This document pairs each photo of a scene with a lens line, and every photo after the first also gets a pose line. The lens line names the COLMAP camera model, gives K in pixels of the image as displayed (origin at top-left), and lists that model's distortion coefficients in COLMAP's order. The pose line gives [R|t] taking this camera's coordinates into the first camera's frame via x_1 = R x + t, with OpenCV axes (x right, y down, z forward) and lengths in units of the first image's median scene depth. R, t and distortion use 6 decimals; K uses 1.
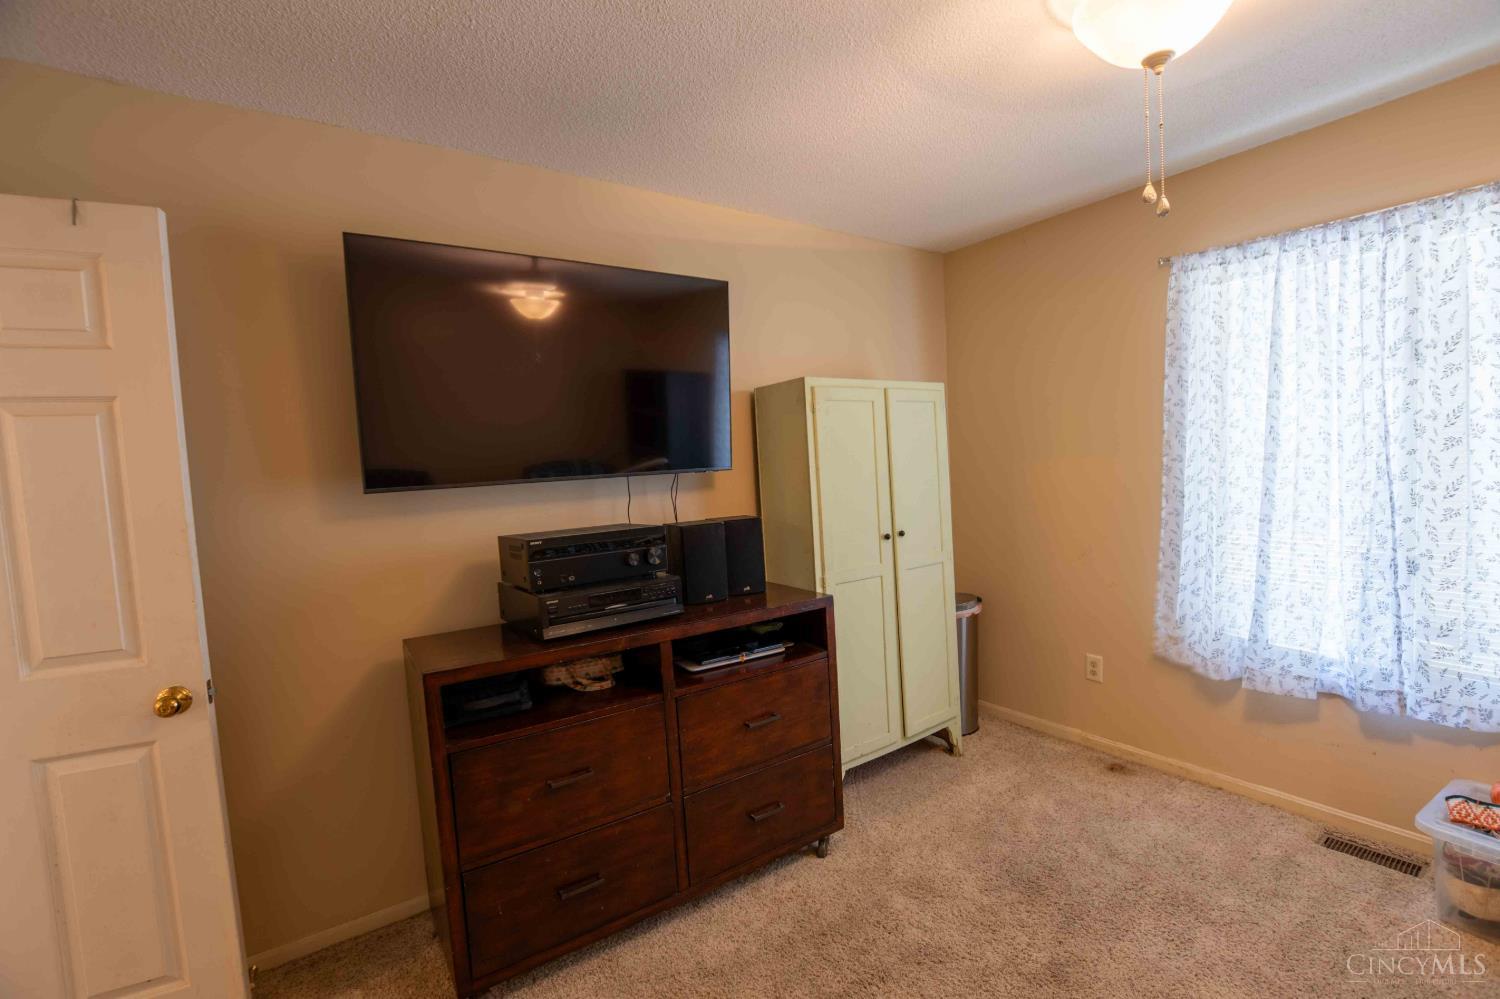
lens RADIAL K [[681.0, 0, 750.0], [0, 681.0, 499.5], [0, 0, 1]] dist [0.000449, 0.000297]
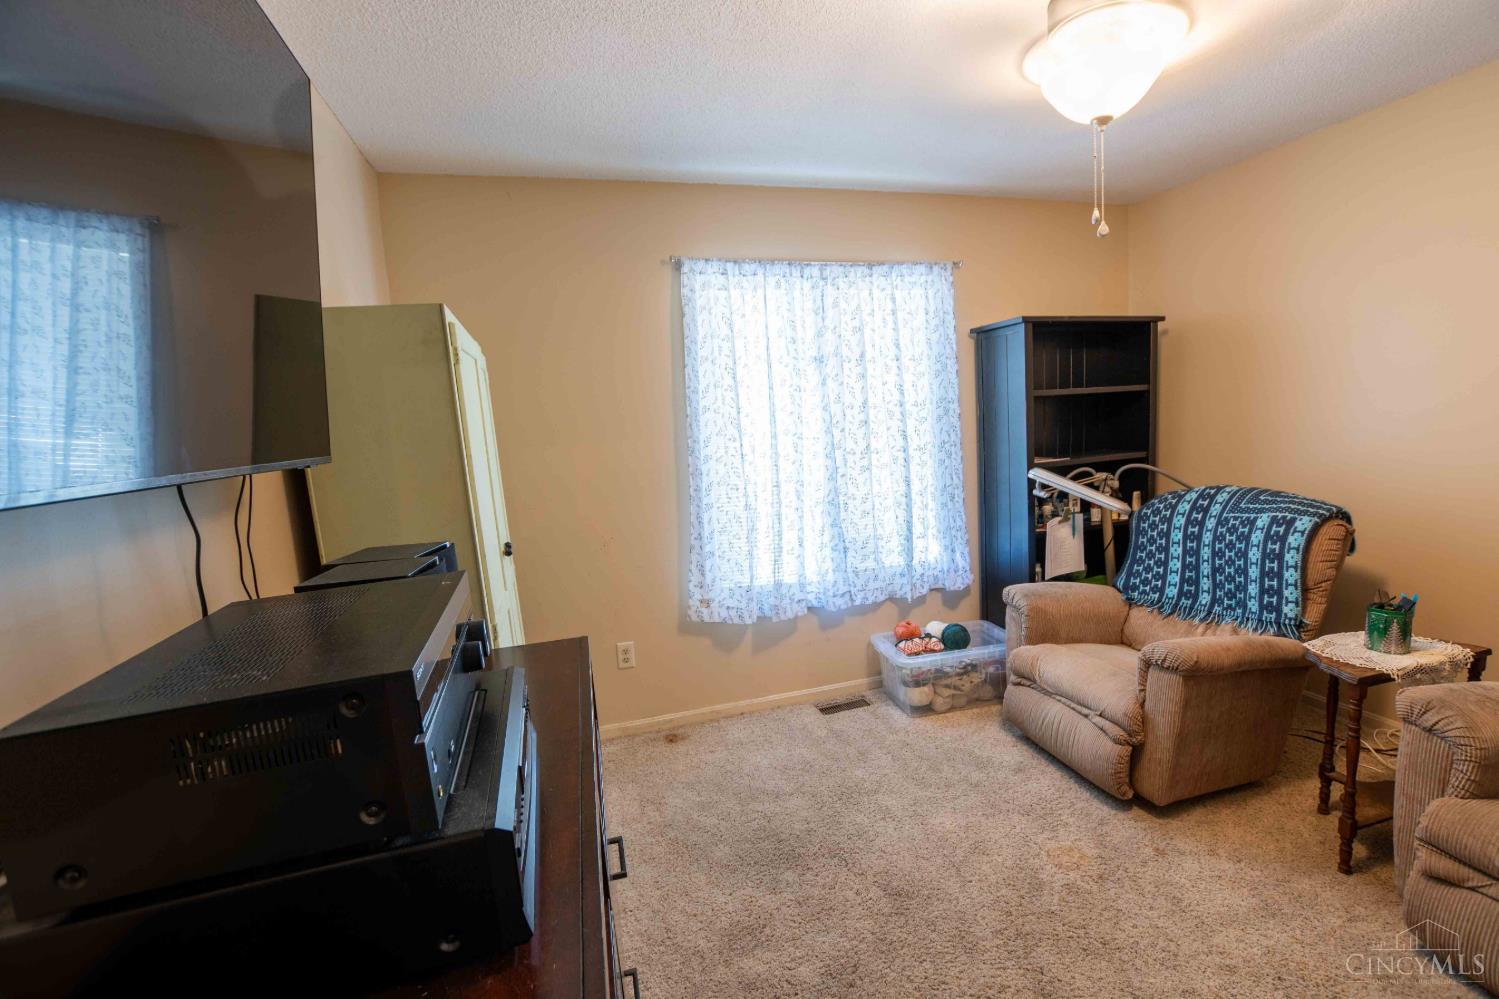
lens RADIAL K [[690.1, 0, 751.2], [0, 690.1, 503.7], [0, 0, 1]] dist [-0.036357, 0.000195]
pose [[0.319388, -0.088437, 0.943488, -0.462778], [0.101992, 0.993060, 0.058557, -0.016114], [-0.942120, 0.077525, 0.326191, 0.611300]]
